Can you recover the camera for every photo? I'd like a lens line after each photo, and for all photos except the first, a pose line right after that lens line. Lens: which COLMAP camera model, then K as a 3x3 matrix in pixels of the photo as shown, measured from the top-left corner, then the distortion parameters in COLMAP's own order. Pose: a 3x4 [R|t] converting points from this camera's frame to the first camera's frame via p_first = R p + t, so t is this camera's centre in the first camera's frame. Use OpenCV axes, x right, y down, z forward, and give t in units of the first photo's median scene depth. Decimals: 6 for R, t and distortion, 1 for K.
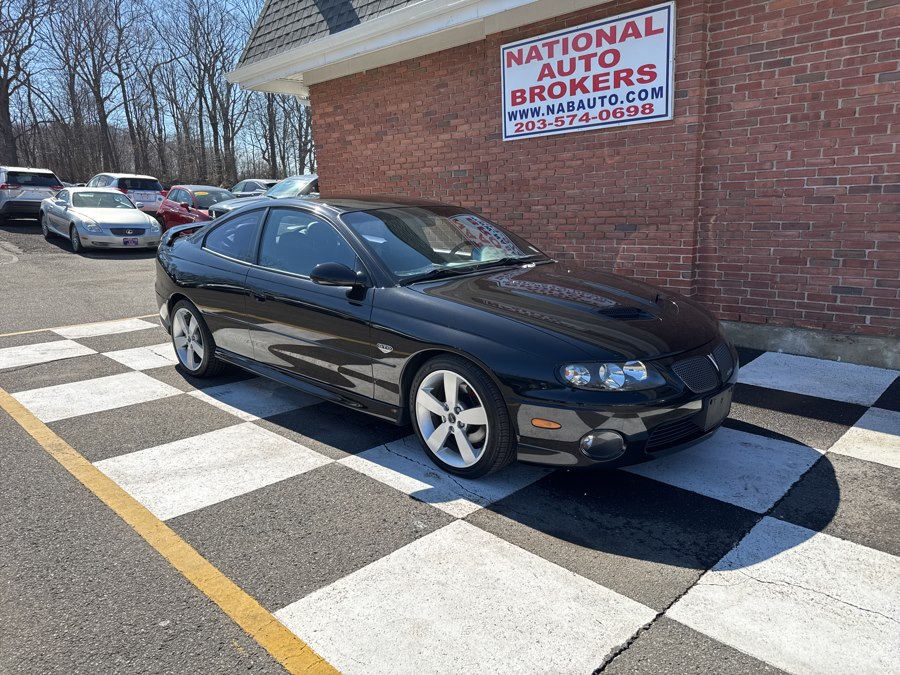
lens RADIAL K [[645.5, 0, 444.1], [0, 645.5, 344.5], [0, 0, 1]] dist [0.008110, -0.015042]
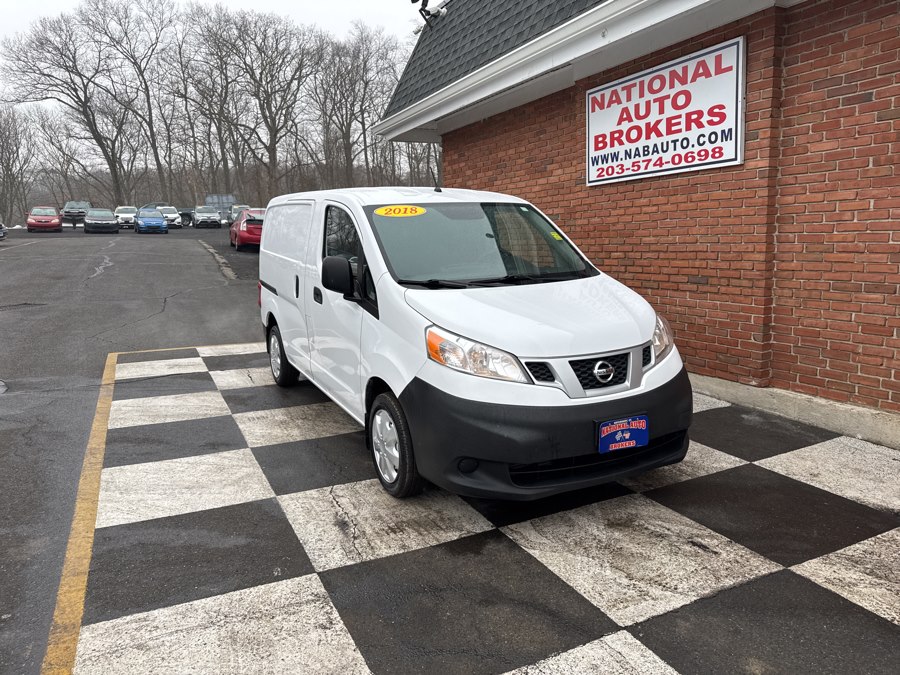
lens RADIAL K [[645.5, 0, 444.1], [0, 645.5, 334.6], [0, 0, 1]] dist [0.008110, -0.015042]
pose [[0.943101, 0.060954, -0.326871, 0.250293], [-0.081107, 0.995531, -0.048369, -0.033108], [0.322462, 0.072129, 0.943830, 0.035881]]
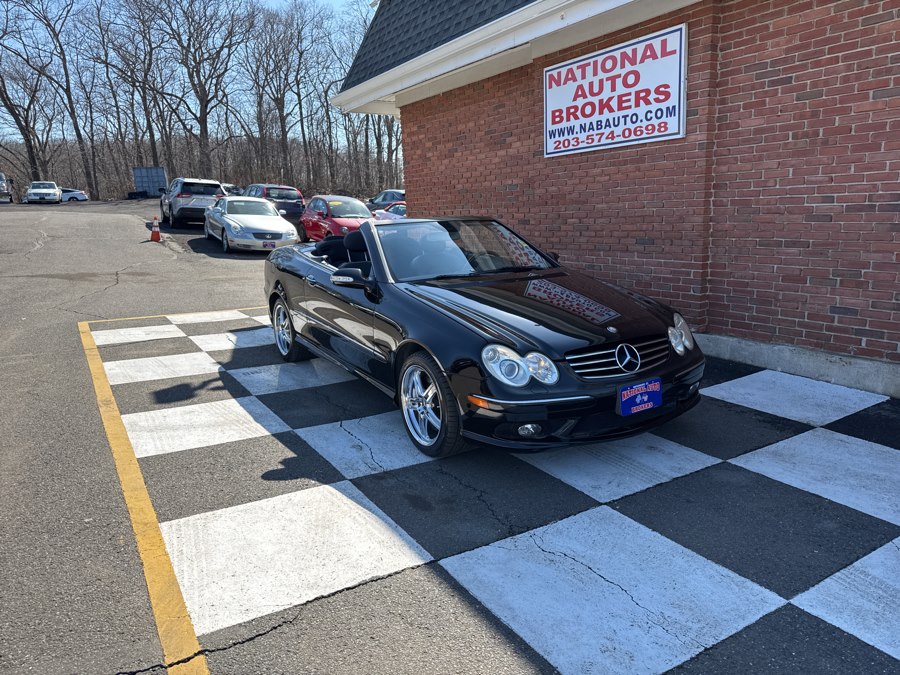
lens RADIAL K [[645.5, 0, 449.6], [0, 645.5, 341.1], [0, 0, 1]] dist [0.008110, -0.015042]
pose [[0.972336, 0.056026, -0.226770, 0.224027], [-0.059907, 0.998151, -0.010263, 0.006014], [0.225776, 0.023564, 0.973894, -0.066916]]
